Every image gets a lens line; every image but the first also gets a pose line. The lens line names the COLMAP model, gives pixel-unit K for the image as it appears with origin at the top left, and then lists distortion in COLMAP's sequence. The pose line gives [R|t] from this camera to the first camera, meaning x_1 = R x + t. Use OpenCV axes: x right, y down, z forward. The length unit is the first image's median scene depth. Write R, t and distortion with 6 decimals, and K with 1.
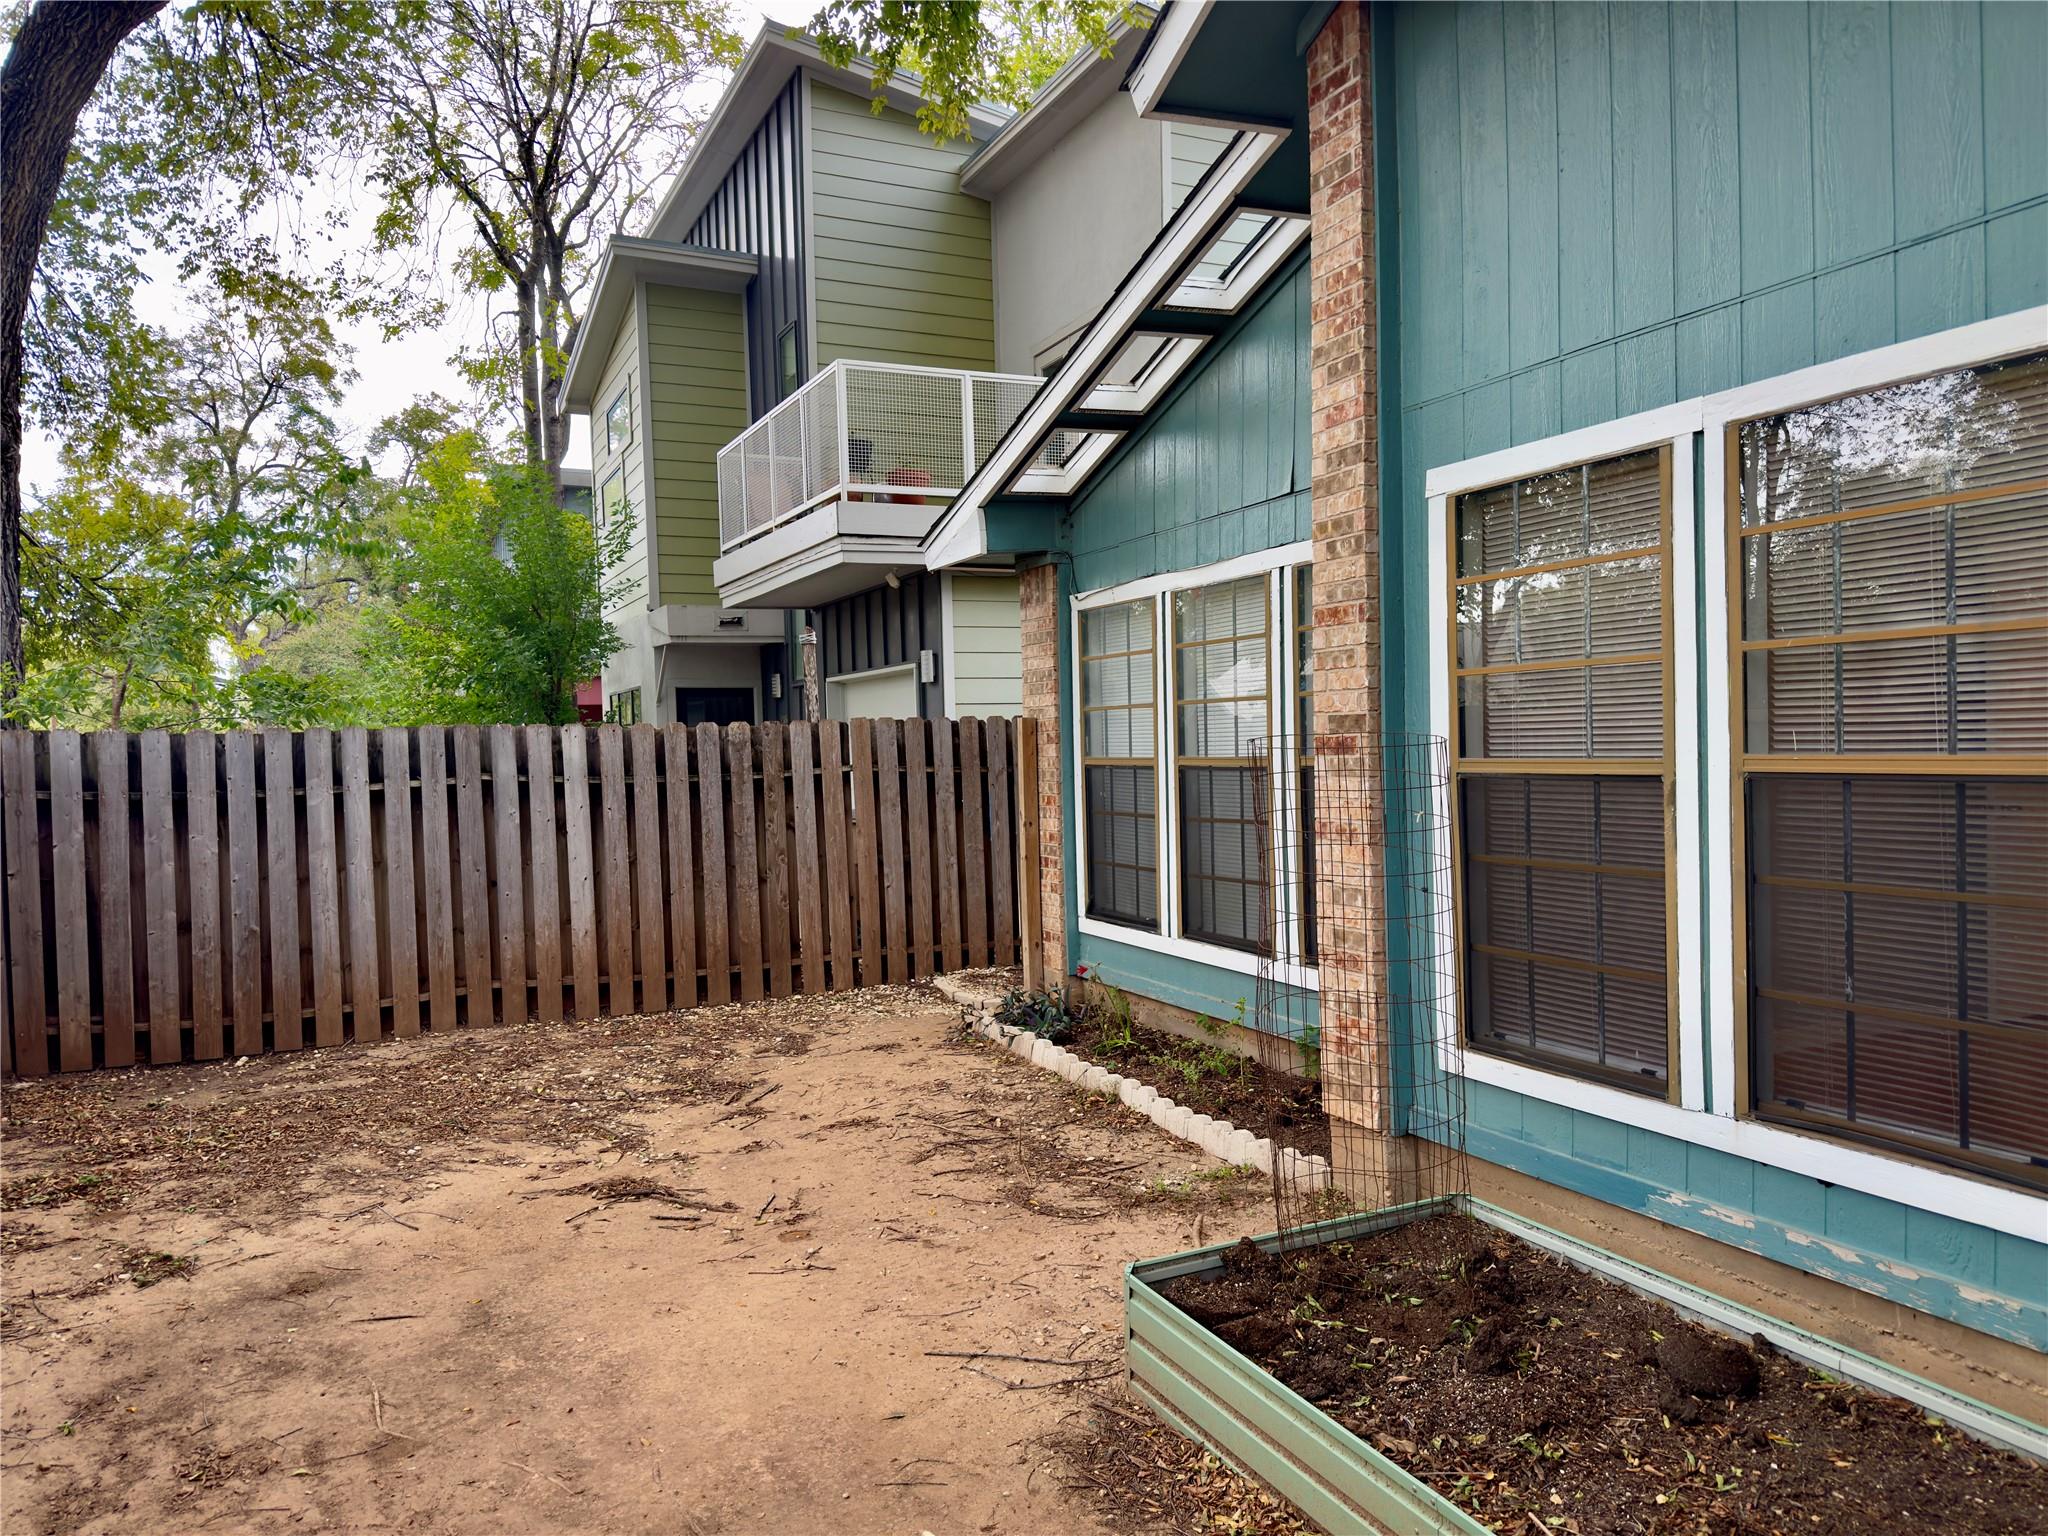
lens RADIAL K [[1412.7, 0, 1020.5], [0, 1412.7, 761.0], [0, 0, 1]] dist [0.035866, -0.041843]
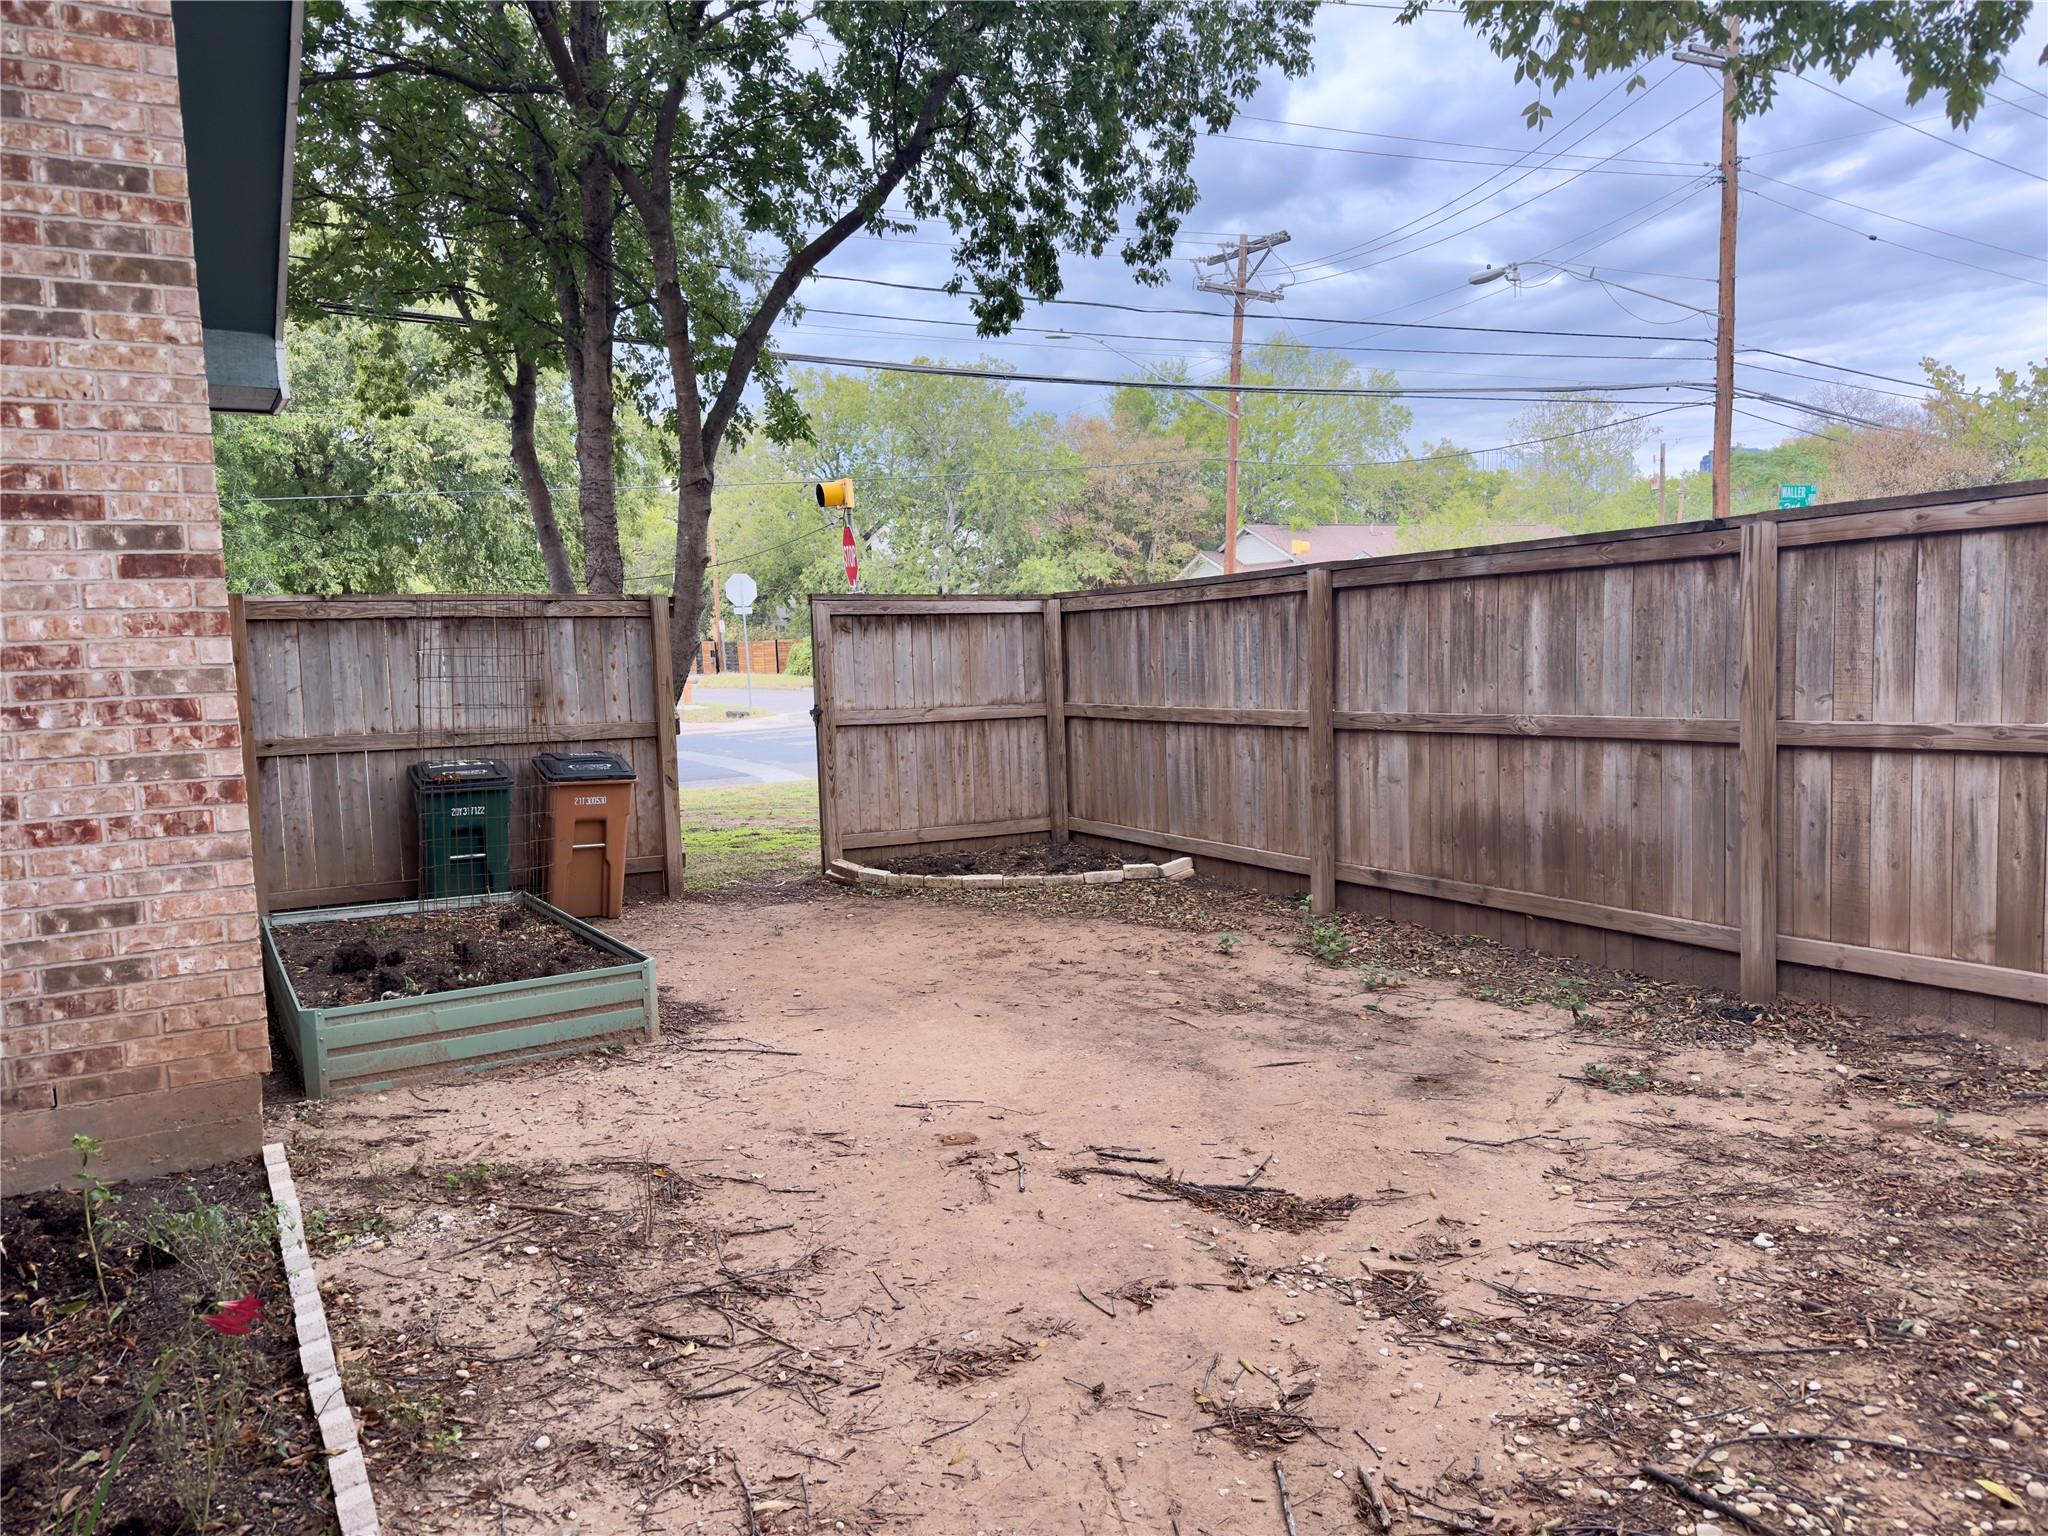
lens RADIAL K [[1412.7, 0, 1020.5], [0, 1412.7, 761.0], [0, 0, 1]] dist [0.035866, -0.041843]
pose [[-0.993577, 0.068984, -0.089703, -0.122493], [0.059325, 0.992573, 0.106205, 0.019575], [0.096363, 0.100202, -0.990290, 1.646434]]
